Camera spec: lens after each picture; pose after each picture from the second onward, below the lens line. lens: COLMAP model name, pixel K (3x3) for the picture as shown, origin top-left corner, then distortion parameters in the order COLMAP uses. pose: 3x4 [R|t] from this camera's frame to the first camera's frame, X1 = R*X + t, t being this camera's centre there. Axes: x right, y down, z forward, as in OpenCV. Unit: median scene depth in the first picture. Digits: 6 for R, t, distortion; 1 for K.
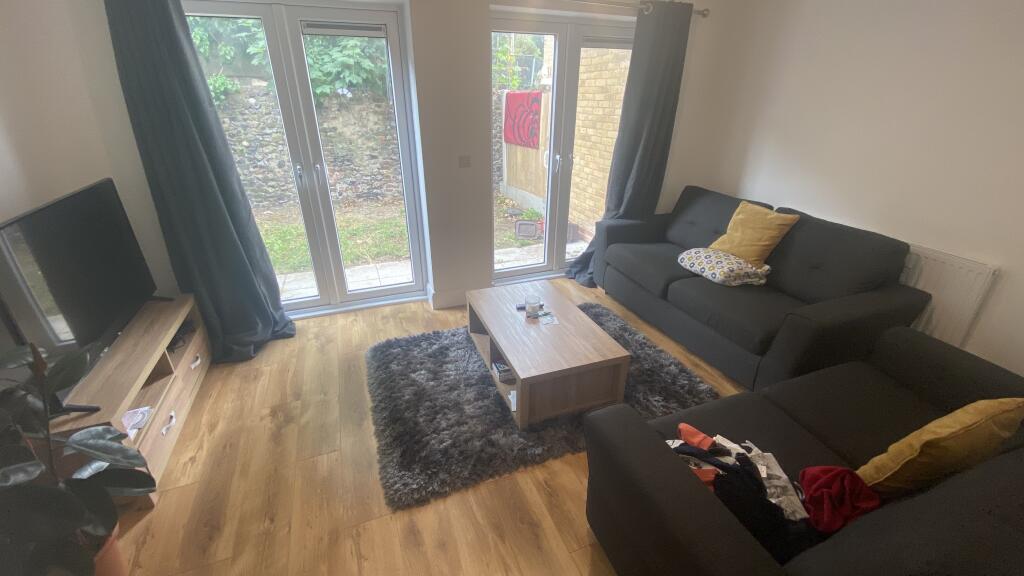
lens RADIAL K [[426.3, 0, 510.2], [0, 426.3, 286.3], [0, 0, 1]] dist [-0.005274, -0.001922]
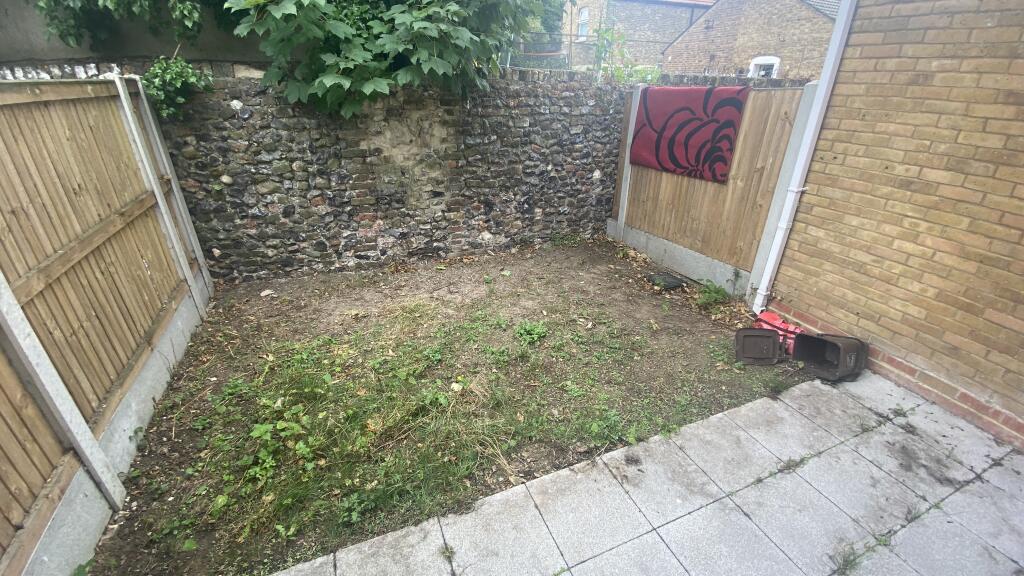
lens RADIAL K [[426.3, 0, 512.7], [0, 426.3, 288.0], [0, 0, 1]] dist [-0.005274, -0.001922]
pose [[0.999386, -0.014082, 0.032075, -0.246258], [0.013333, 0.999636, 0.023434, -0.189837], [-0.032393, -0.022992, 0.999211, 0.393980]]
